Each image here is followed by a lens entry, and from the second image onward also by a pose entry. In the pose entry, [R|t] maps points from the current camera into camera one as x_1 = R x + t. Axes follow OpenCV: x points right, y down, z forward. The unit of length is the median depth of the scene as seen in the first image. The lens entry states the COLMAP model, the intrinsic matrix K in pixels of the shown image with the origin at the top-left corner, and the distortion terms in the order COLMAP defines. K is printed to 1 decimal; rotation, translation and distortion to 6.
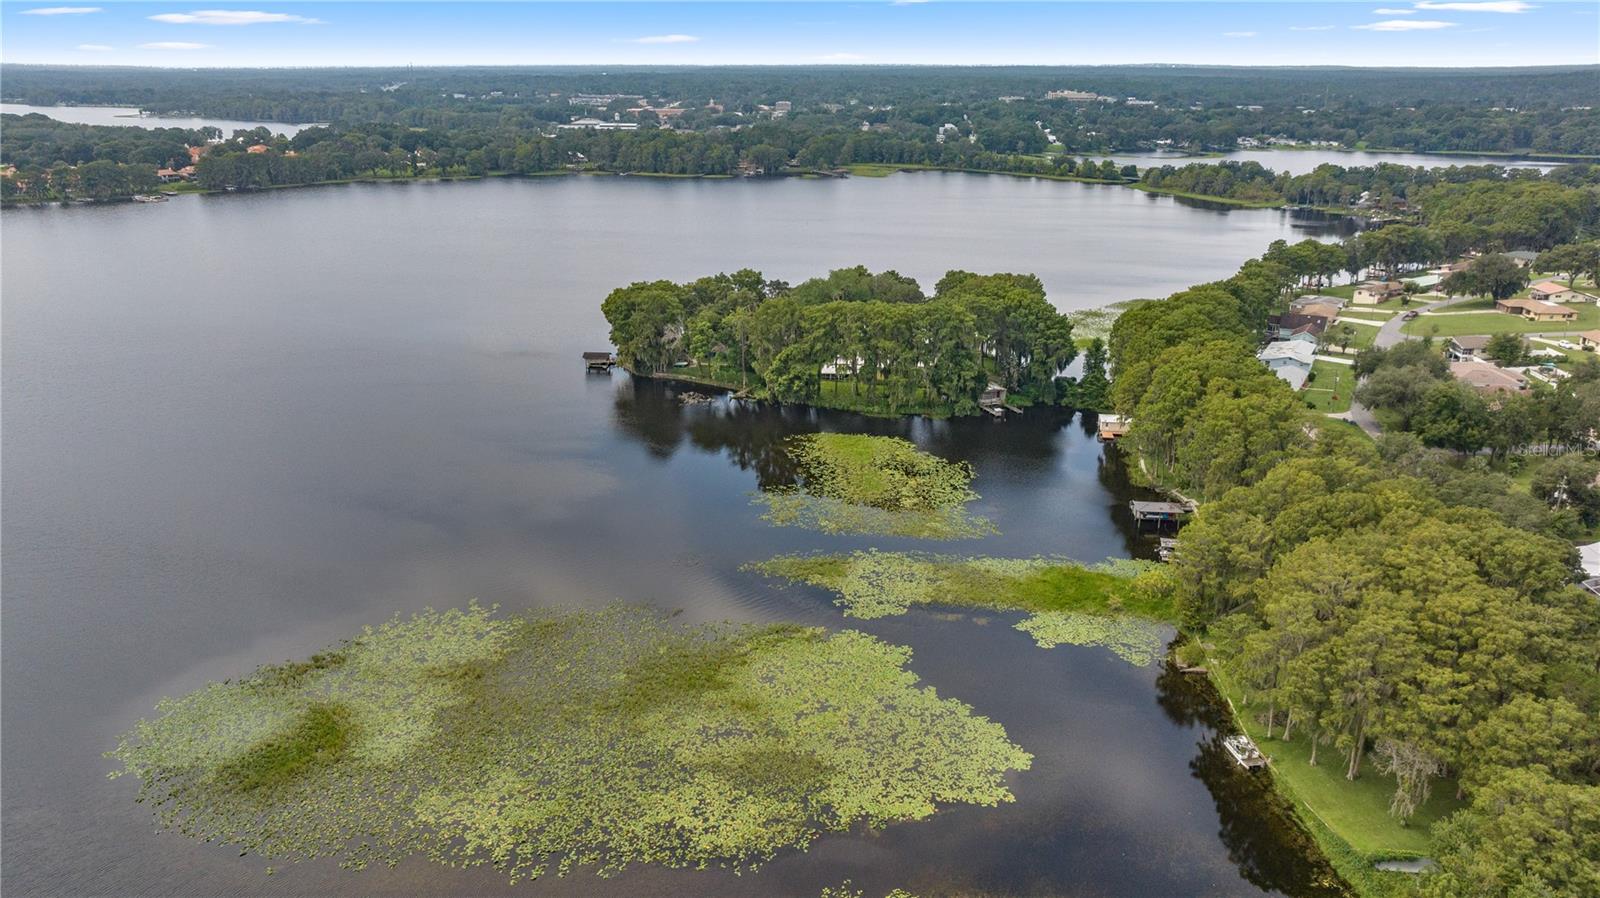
lens RADIAL K [[1117.2, 0, 794.8], [0, 1117.2, 433.7], [0, 0, 1]] dist [-0.034632, 0.035500]
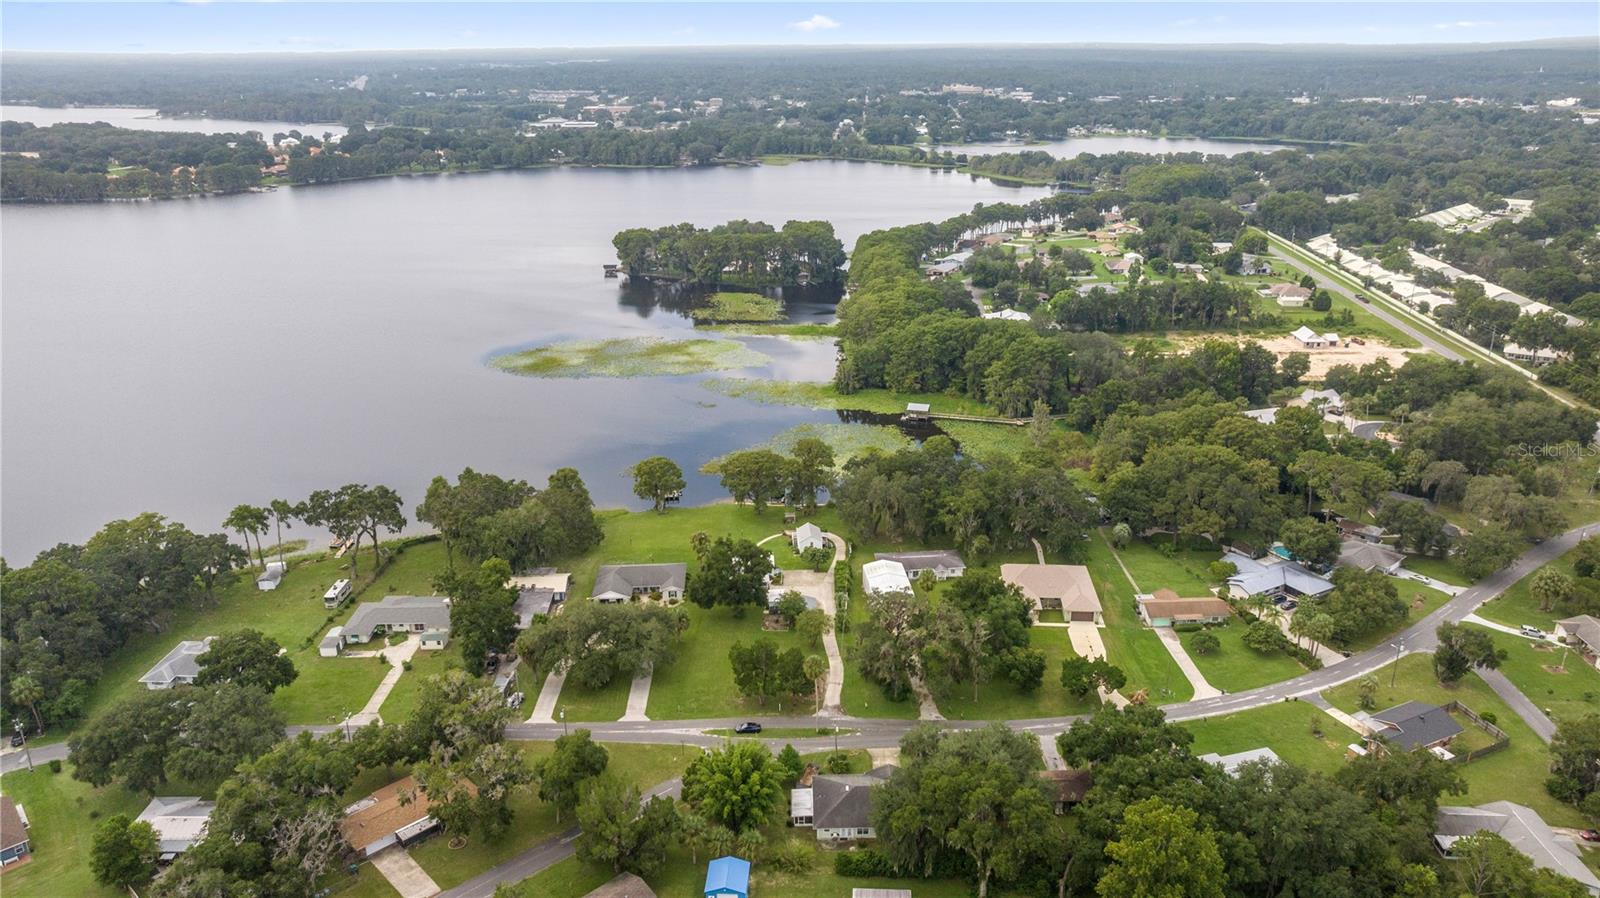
lens RADIAL K [[1117.2, 0, 789.8], [0, 1117.2, 442.4], [0, 0, 1]] dist [-0.034632, 0.035500]
pose [[0.998823, -0.025170, 0.041465, 0.018573], [0.024143, 0.999394, 0.025076, 0.073681], [-0.042071, -0.024045, 0.998825, -0.366639]]
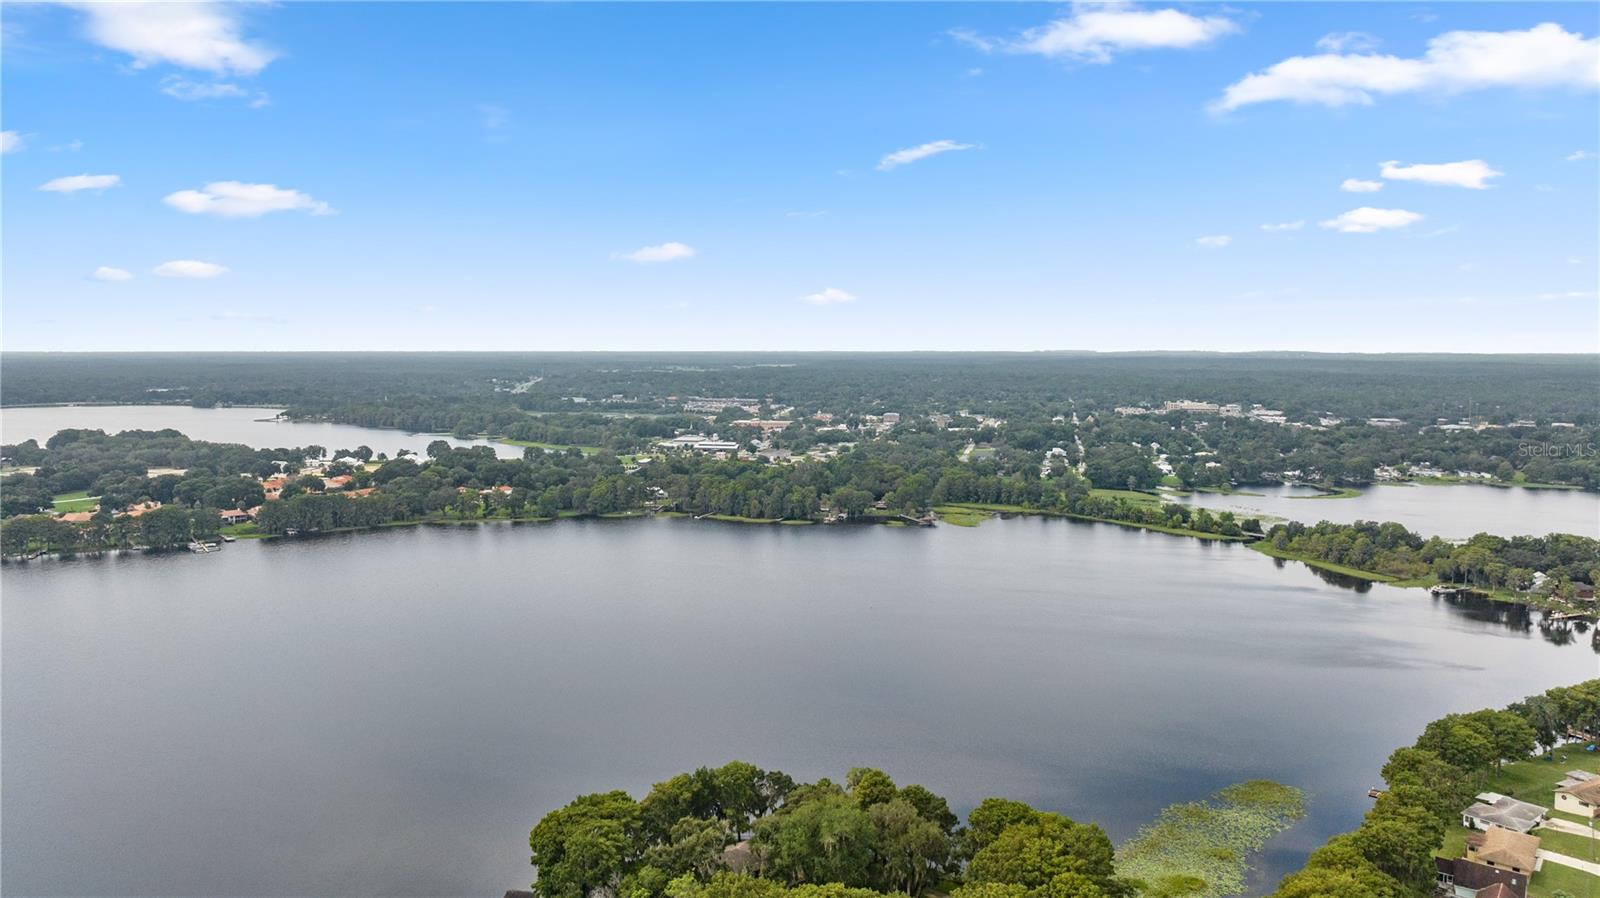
lens RADIAL K [[1117.2, 0, 802.6], [0, 1117.2, 449.6], [0, 0, 1]] dist [-0.034632, 0.035500]
pose [[0.994159, 0.009070, -0.107547, 0.035416], [-0.033423, 0.973351, -0.226872, -0.076440], [0.102623, 0.229141, 0.967968, 0.077845]]
